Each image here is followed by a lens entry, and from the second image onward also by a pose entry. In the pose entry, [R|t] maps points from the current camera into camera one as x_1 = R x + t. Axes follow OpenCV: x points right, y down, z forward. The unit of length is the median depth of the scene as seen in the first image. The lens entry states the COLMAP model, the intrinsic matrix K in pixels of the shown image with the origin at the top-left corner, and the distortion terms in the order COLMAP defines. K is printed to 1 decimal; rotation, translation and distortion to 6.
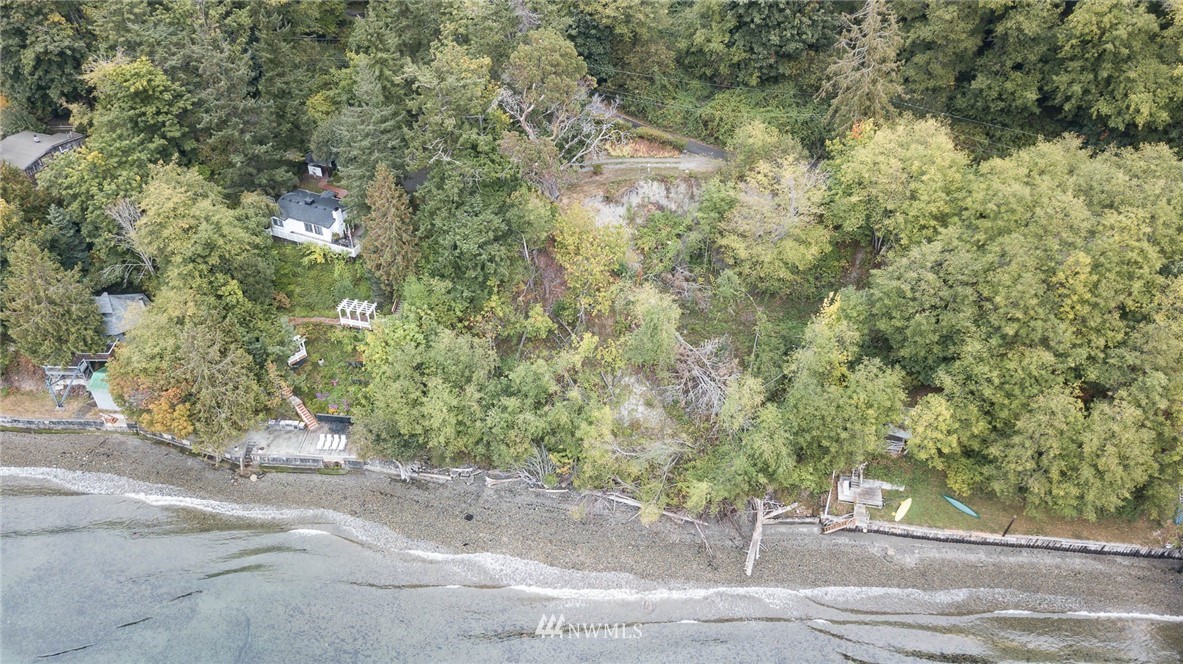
lens RADIAL K [[919.6, 0, 581.0], [0, 919.6, 338.9], [0, 0, 1]] dist [0.034227, -0.006132]
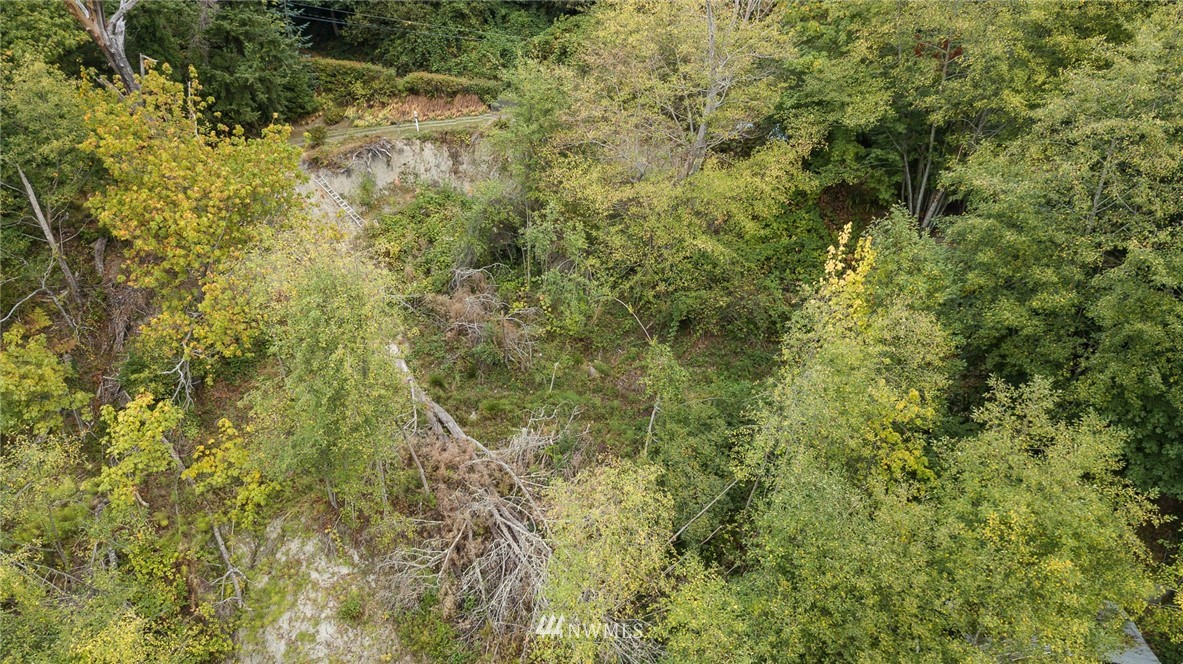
lens RADIAL K [[919.6, 0, 588.8], [0, 919.6, 332.6], [0, 0, 1]] dist [0.034227, -0.006132]
pose [[0.996083, -0.034461, 0.081434, 0.140856], [0.056751, 0.955384, -0.289864, 0.077593], [-0.067811, 0.293350, 0.953597, 0.660757]]
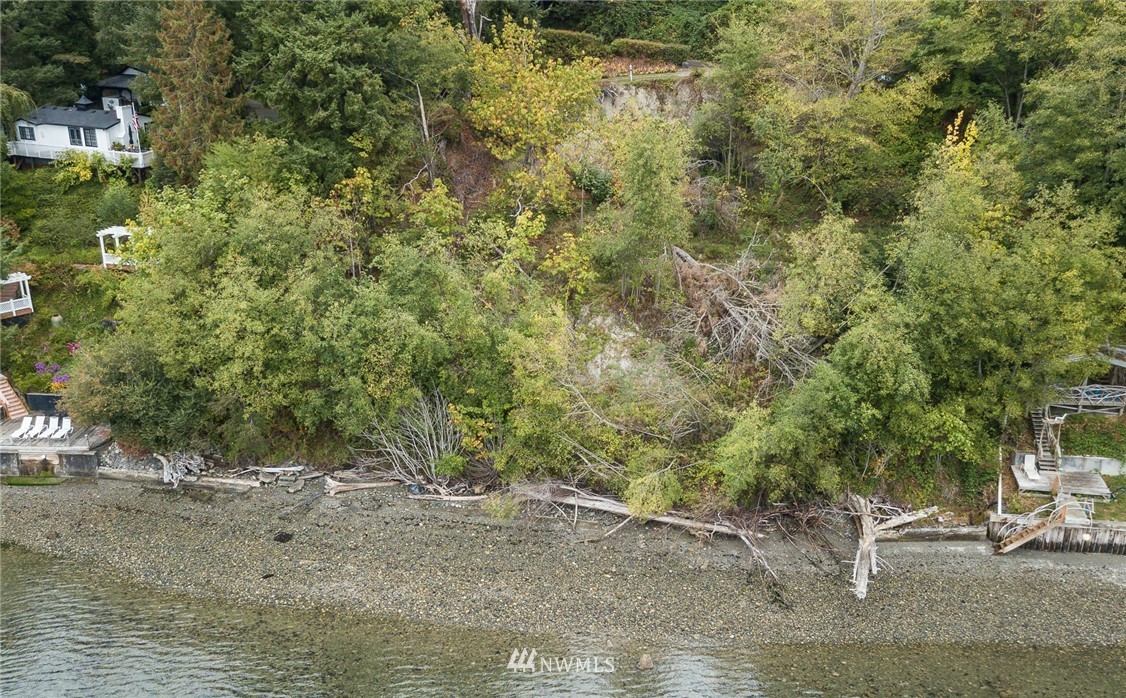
lens RADIAL K [[1109.9, 0, 569.8], [0, 1109.9, 355.9], [0, 0, 1]] dist [0.024502, 0.000000]
pose [[0.999959, -0.005322, 0.007381, 0.028647], [0.007418, 0.946586, -0.322365, 0.290707], [-0.005271, 0.322406, 0.946587, 0.391256]]
